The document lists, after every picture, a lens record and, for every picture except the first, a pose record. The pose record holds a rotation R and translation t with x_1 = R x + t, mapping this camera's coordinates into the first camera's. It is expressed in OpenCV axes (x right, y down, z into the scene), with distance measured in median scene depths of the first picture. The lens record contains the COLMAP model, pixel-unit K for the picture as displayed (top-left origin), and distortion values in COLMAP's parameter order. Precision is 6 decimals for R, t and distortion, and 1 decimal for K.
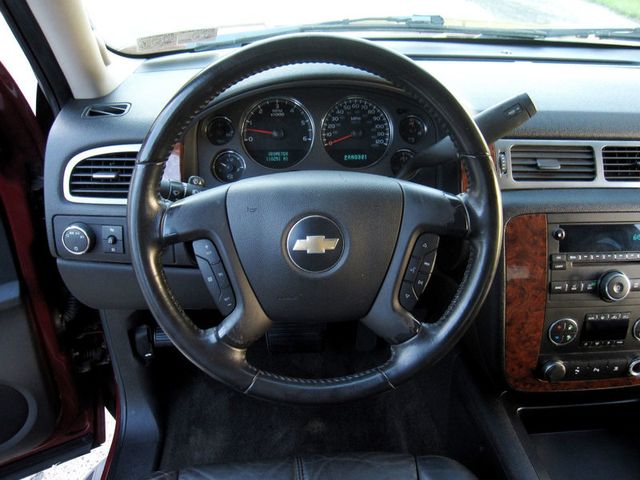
lens RADIAL K [[528.1, 0, 324.0], [0, 528.1, 237.8], [0, 0, 1]] dist [-0.056850, 0.019692]
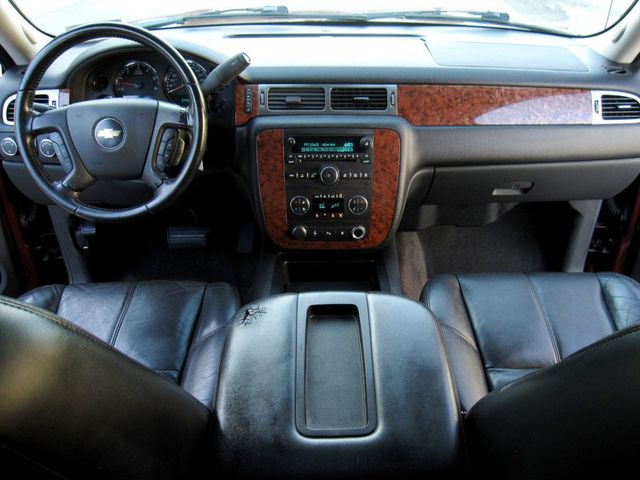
lens RADIAL K [[528.1, 0, 317.6], [0, 528.1, 238.4], [0, 0, 1]] dist [-0.056850, 0.019692]
pose [[0.996673, 0.014398, -0.080219, 0.630192], [-0.012836, 0.999718, 0.019956, 0.242809], [0.080484, -0.018860, 0.996577, -0.577902]]
